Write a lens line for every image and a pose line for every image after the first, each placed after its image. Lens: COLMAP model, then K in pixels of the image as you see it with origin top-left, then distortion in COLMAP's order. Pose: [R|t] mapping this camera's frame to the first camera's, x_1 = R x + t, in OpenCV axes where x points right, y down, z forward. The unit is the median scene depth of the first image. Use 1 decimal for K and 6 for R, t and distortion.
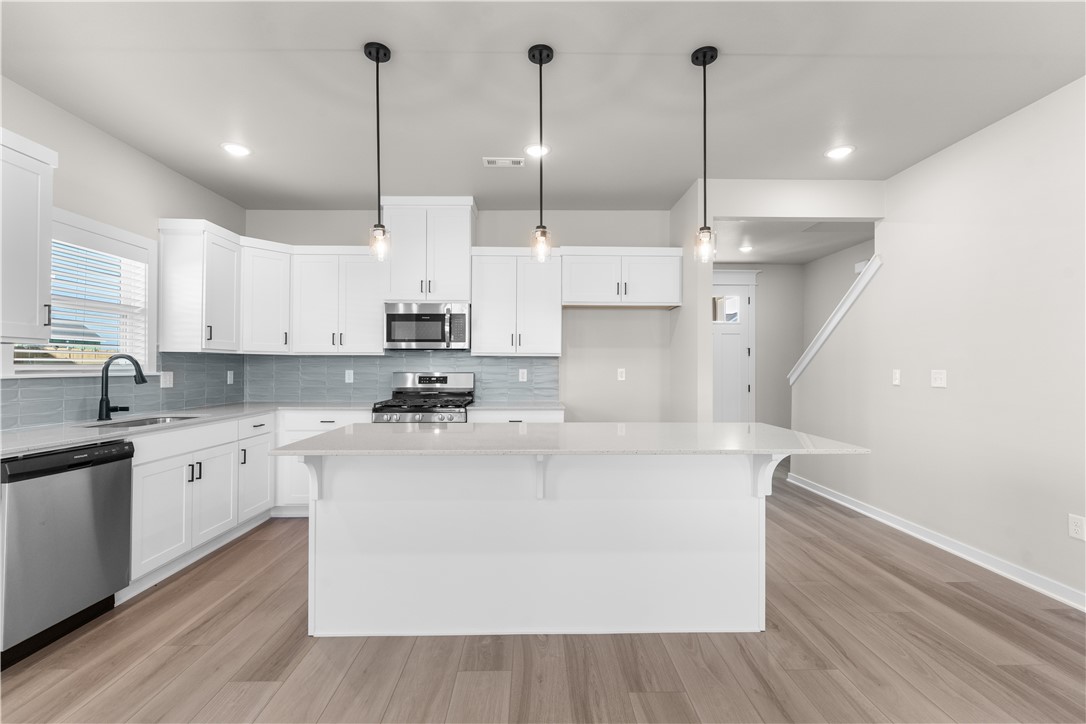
lens RADIAL K [[466.7, 0, 546.5], [0, 466.7, 366.5], [0, 0, 1]] dist [0.000323, -0.001638]
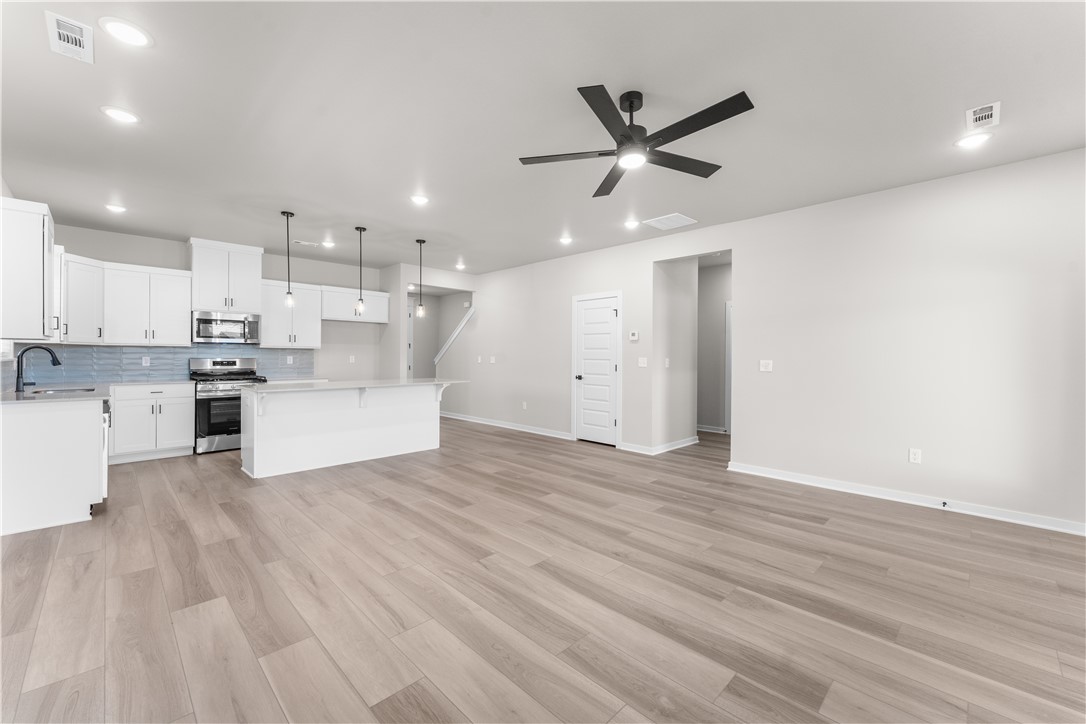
lens RADIAL K [[438.7, 0, 540.7], [0, 438.7, 355.8], [0, 0, 1]] dist [0.000272, -0.000991]
pose [[0.722686, 0.002124, 0.691173, -0.515044], [-0.004645, 0.999988, 0.001784, -0.002801], [-0.691161, -0.004499, 0.722687, -0.748193]]
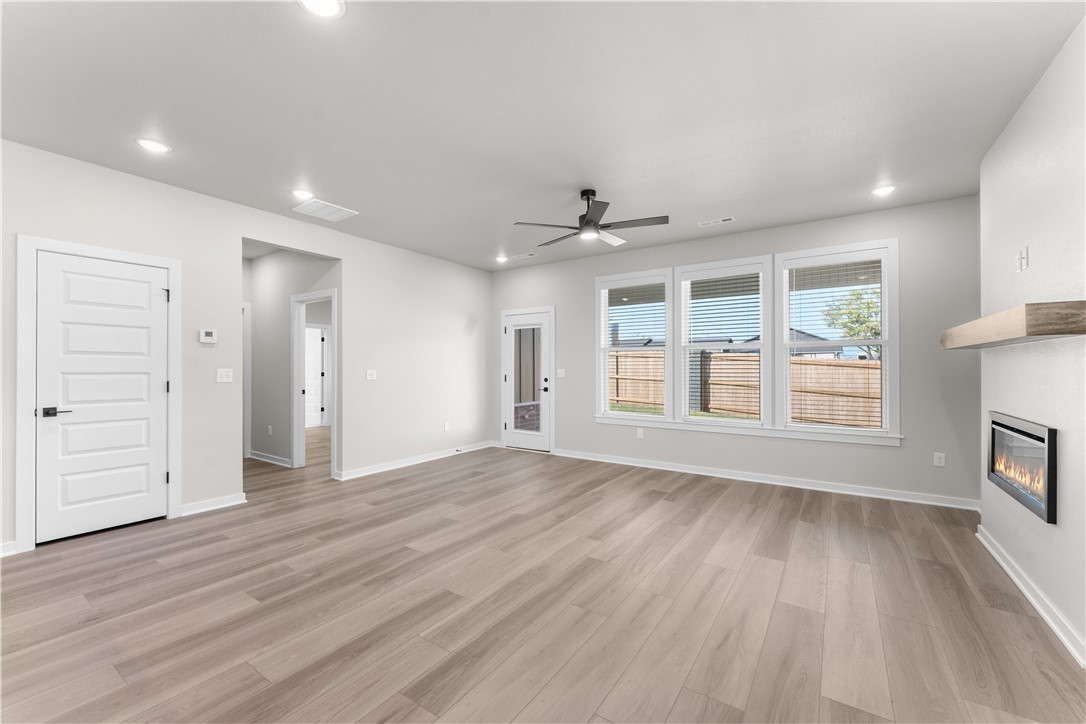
lens RADIAL K [[438.7, 0, 539.7], [0, 438.7, 366.6], [0, 0, 1]] dist [0.000272, -0.000991]
pose [[-0.815903, -0.000837, 0.578188, -0.440995], [-0.001459, 0.999999, -0.000610, -0.001322], [-0.578187, -0.001341, -0.815903, 0.423825]]
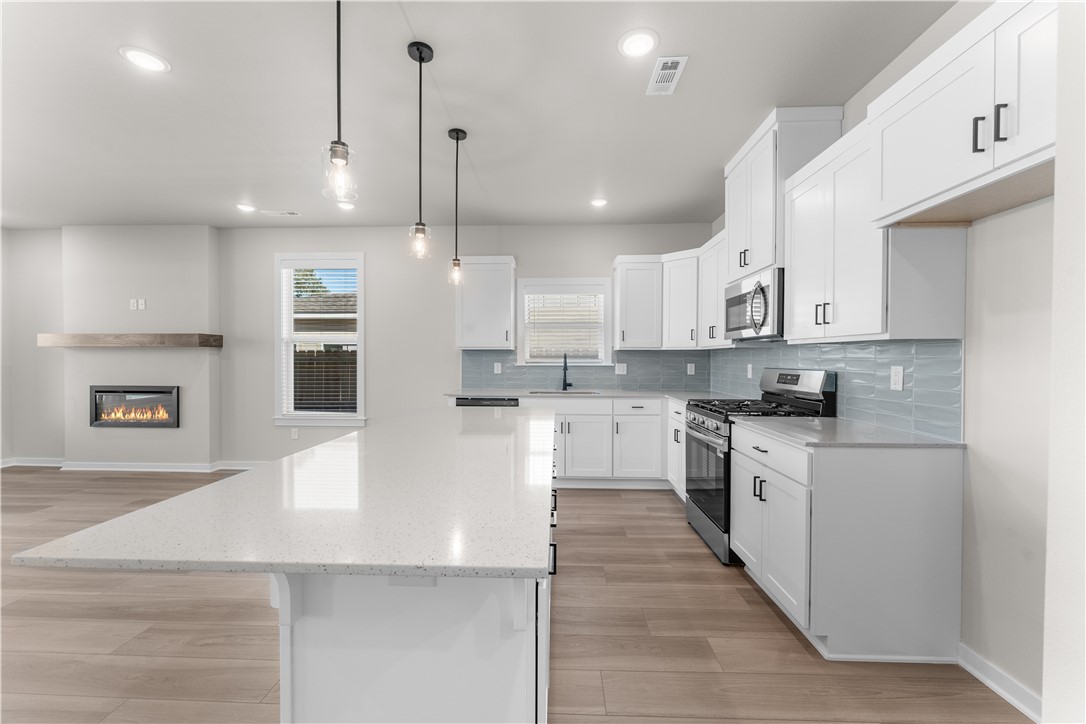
lens RADIAL K [[438.7, 0, 539.3], [0, 438.7, 363.9], [0, 0, 1]] dist [0.000272, -0.000991]
pose [[-0.060303, 0.010010, -0.998130, 0.498907], [-0.000363, 0.999949, 0.010050, -0.001670], [0.998180, 0.000968, -0.060296, 0.703762]]
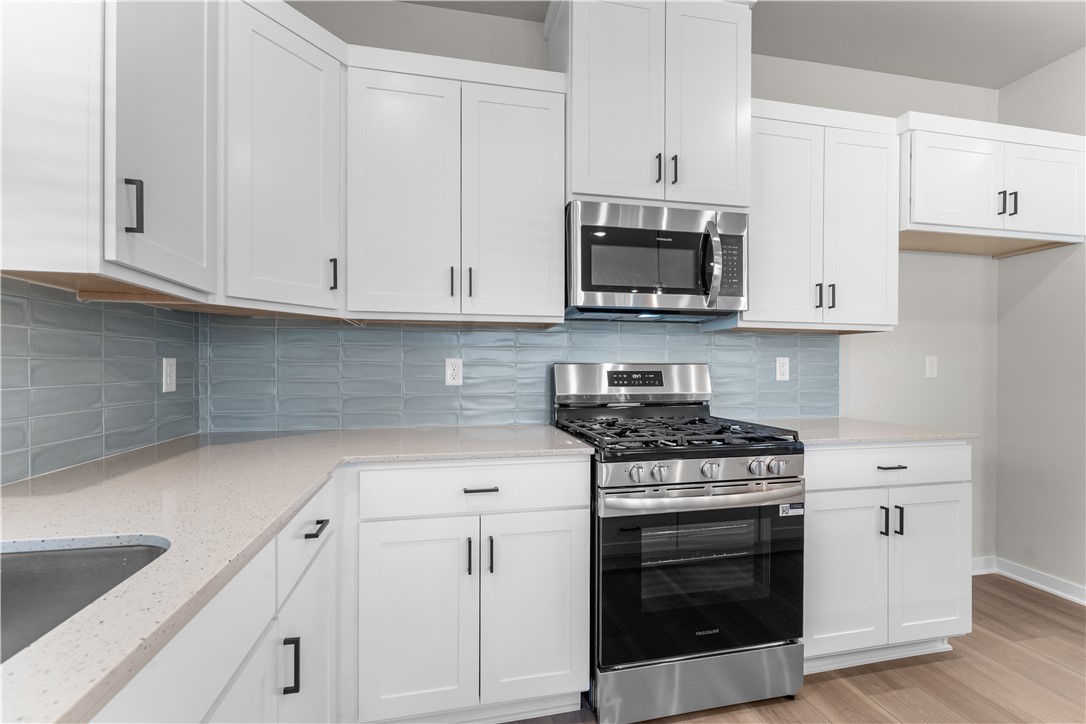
lens RADIAL K [[466.7, 0, 542.3], [0, 466.7, 369.8], [0, 0, 1]] dist [0.000323, -0.001638]
pose [[0.981289, -0.001641, 0.192535, -0.462525], [-0.000345, 0.999947, 0.010279, 0.015699], [-0.192542, -0.010153, 0.981236, 0.588133]]
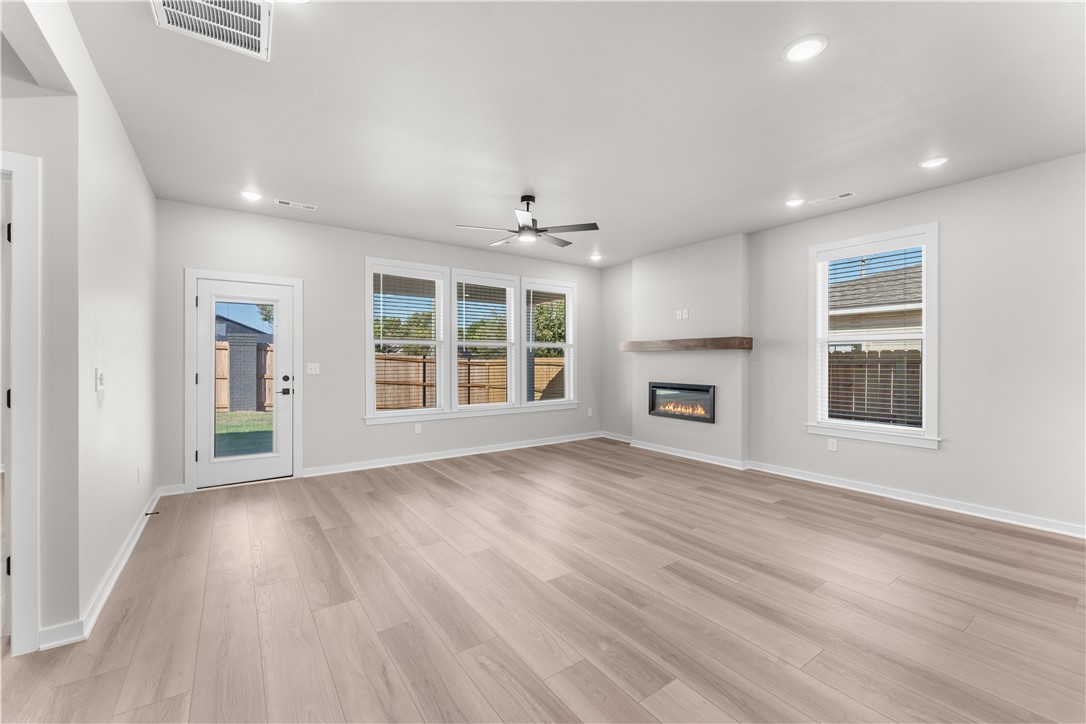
lens RADIAL K [[438.7, 0, 537.4], [0, 438.7, 359.8], [0, 0, 1]] dist [0.000272, -0.000991]
pose [[-0.831746, -0.002975, -0.555148, 0.534962], [-0.001525, 0.999994, -0.003074, -0.001022], [0.555154, -0.001710, -0.831746, 0.446071]]
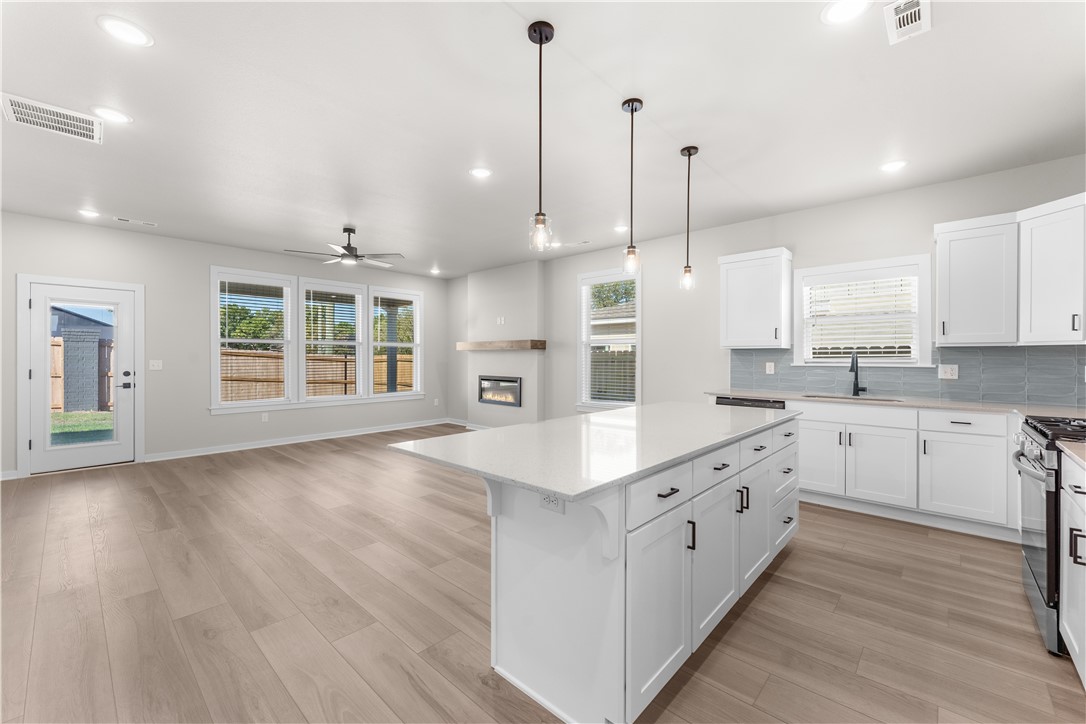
lens RADIAL K [[438.7, 0, 538.9], [0, 438.7, 357.9], [0, 0, 1]] dist [0.000272, -0.000991]
pose [[-0.693797, -0.001786, -0.720168, 0.531687], [-0.001788, 0.999998, -0.000758, -0.002248], [0.720168, 0.000761, -0.693799, 0.871454]]
